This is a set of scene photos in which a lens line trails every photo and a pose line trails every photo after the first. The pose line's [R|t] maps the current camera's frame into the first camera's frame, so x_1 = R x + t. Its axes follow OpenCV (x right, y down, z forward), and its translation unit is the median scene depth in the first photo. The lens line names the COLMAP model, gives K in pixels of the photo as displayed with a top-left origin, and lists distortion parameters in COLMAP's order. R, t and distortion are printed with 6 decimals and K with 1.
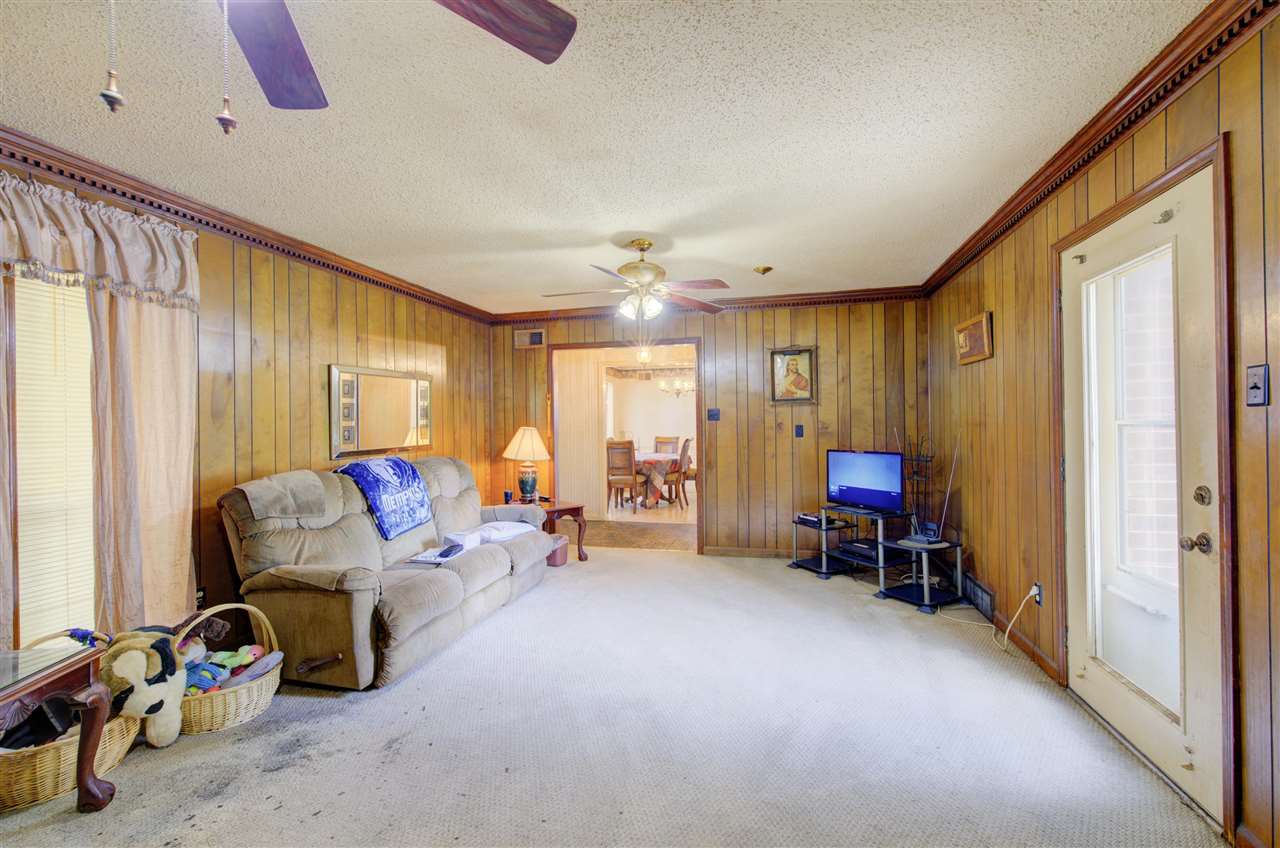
lens RADIAL K [[544.4, 0, 640.0], [0, 544.4, 424.0], [0, 0, 1]] dist [0.001052, -0.000360]
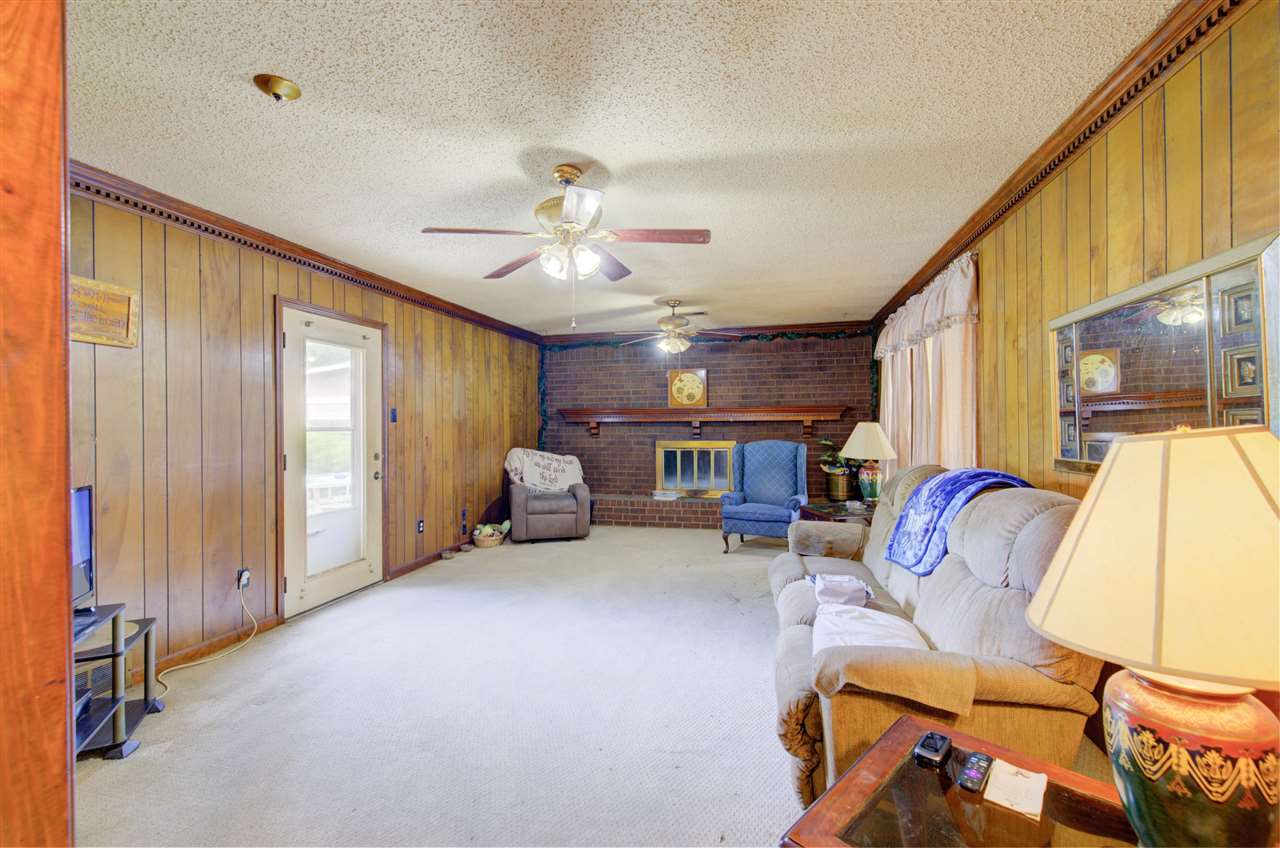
lens RADIAL K [[544.4, 0, 640.0], [0, 544.4, 424.0], [0, 0, 1]] dist [0.001052, -0.000360]
pose [[-0.999755, 0.018365, -0.012332, -0.082116], [0.018423, 0.999820, -0.004590, 0.007248], [0.012246, -0.004816, -0.999913, 1.832172]]
